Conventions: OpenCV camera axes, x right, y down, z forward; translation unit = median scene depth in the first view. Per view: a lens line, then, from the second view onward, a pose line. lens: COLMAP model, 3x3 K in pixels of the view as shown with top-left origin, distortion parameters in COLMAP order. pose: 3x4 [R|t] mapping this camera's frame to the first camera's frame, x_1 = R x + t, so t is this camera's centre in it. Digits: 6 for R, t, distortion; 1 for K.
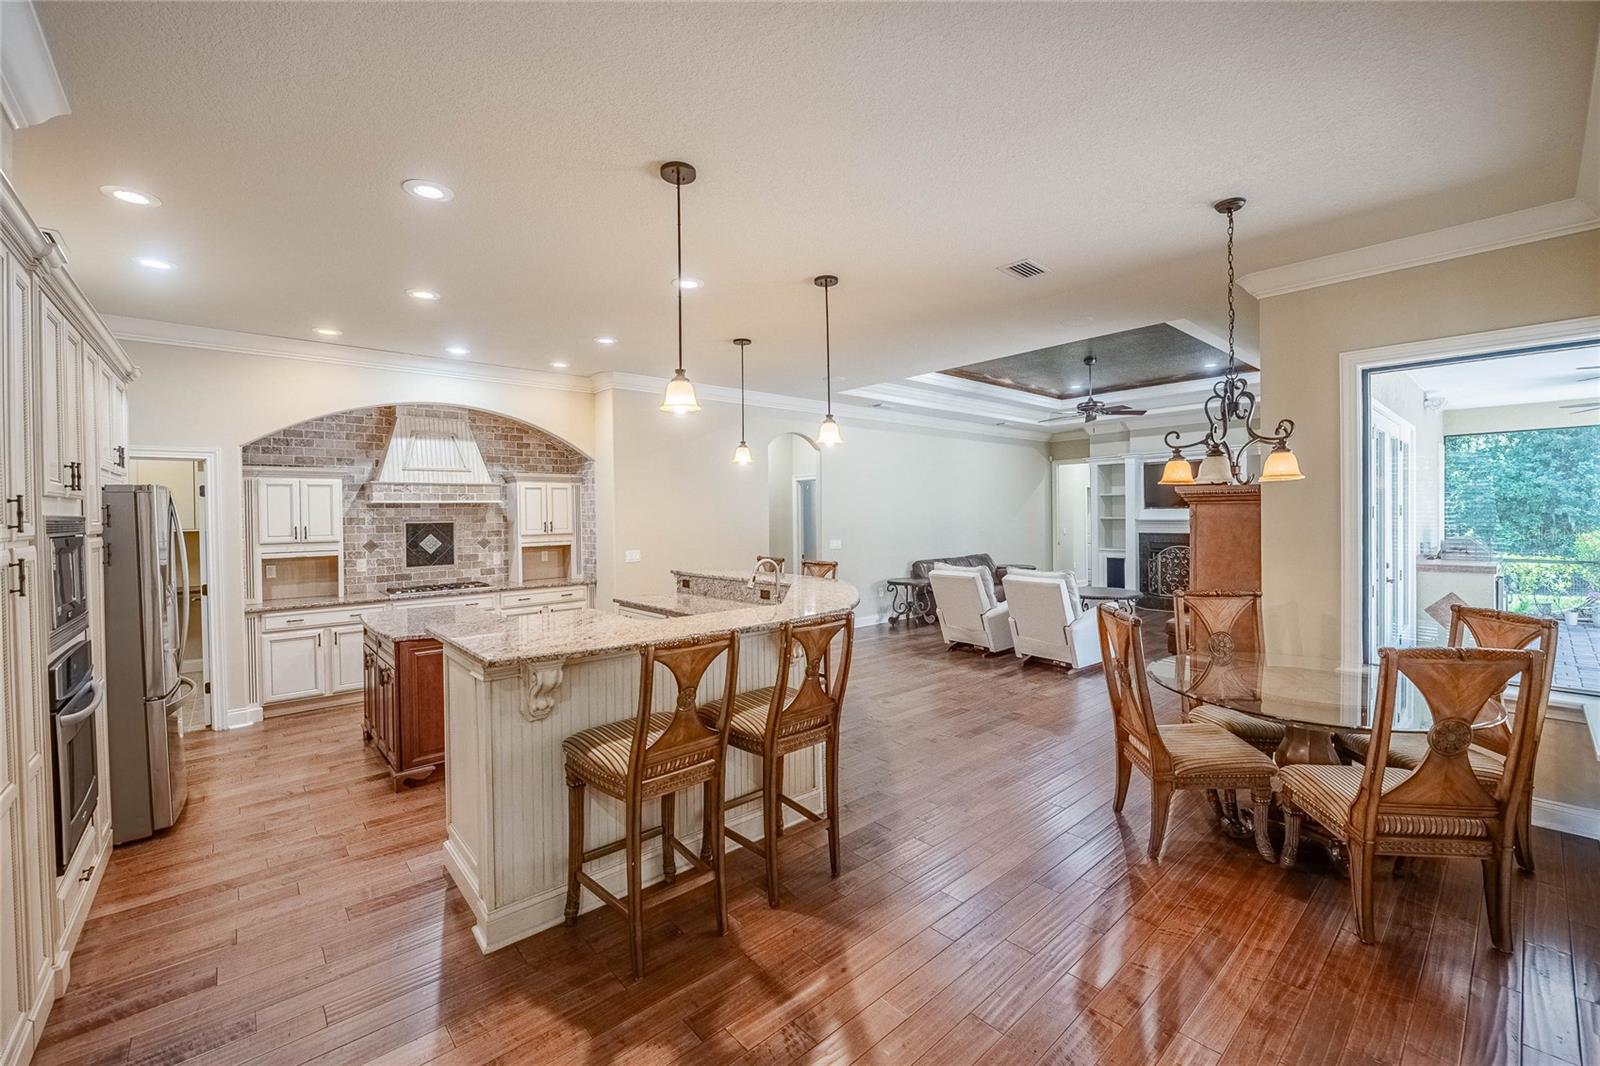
lens RADIAL K [[643.7, 0, 792.7], [0, 643.7, 522.9], [0, 0, 1]] dist [-0.015226, -0.000302]
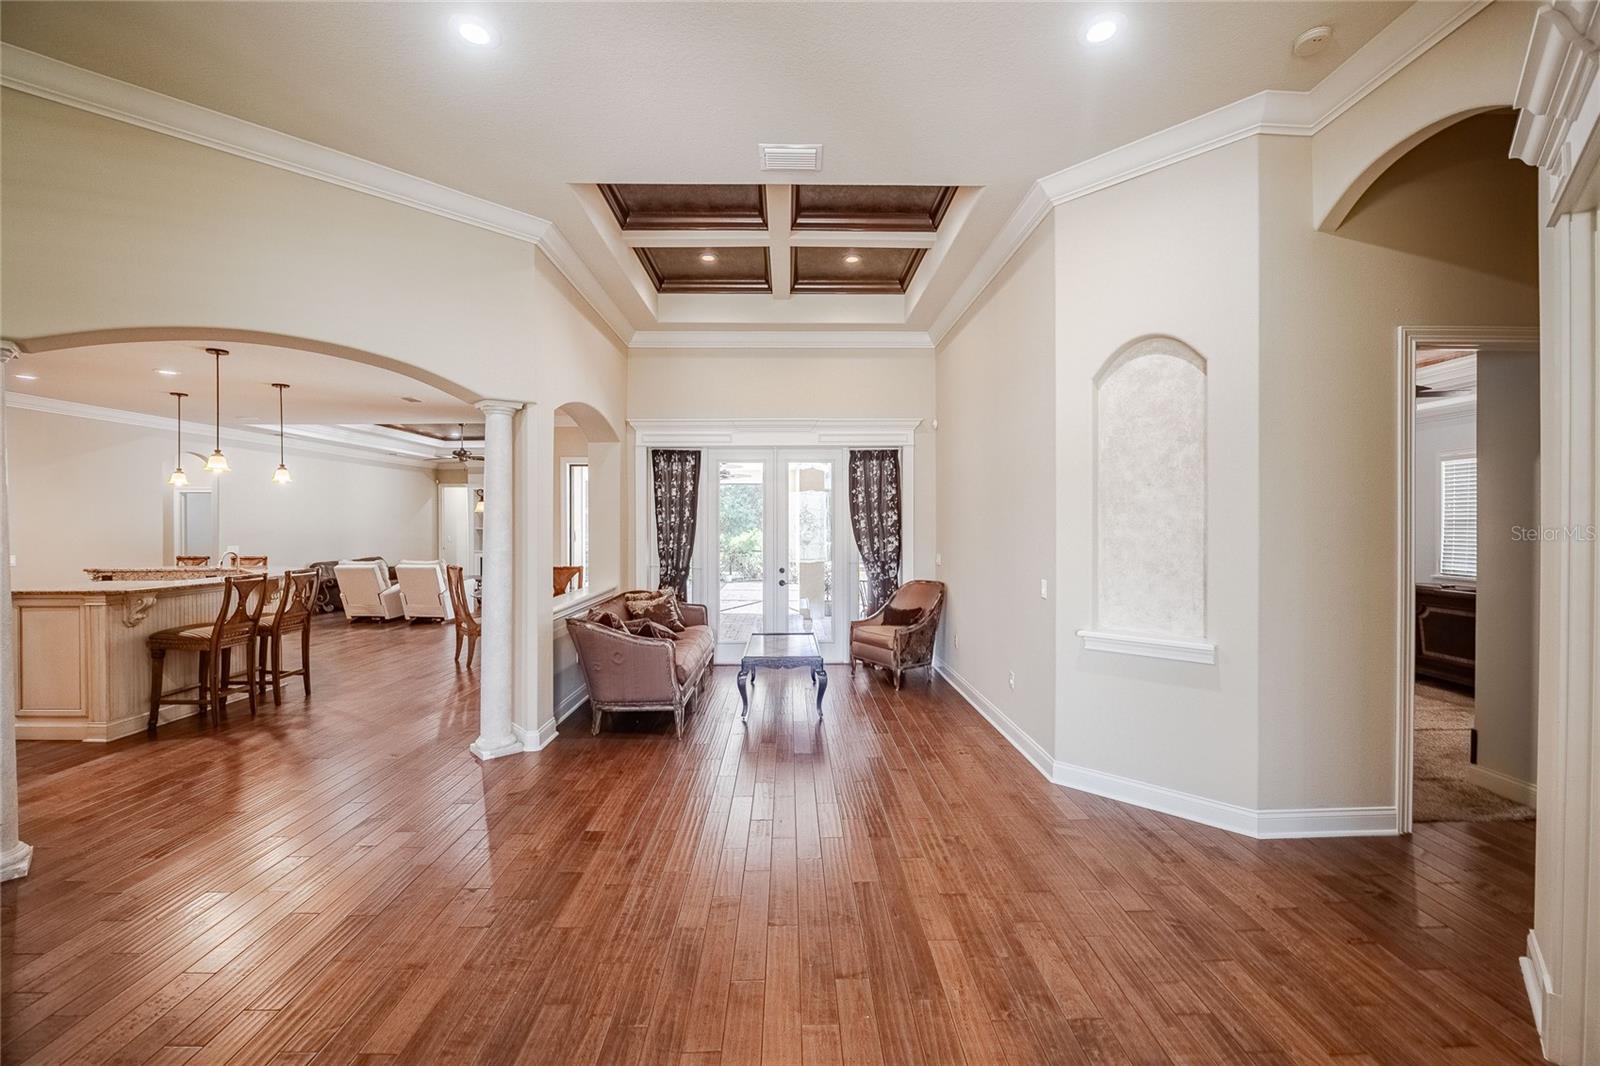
lens RADIAL K [[643.7, 0, 809.3], [0, 643.7, 529.7], [0, 0, 1]] dist [-0.015226, -0.000302]
pose [[0.627306, 0.003770, 0.778764, -0.221263], [0.004229, 0.999957, -0.008248, 0.014111], [-0.778762, 0.008467, 0.627263, -0.663603]]
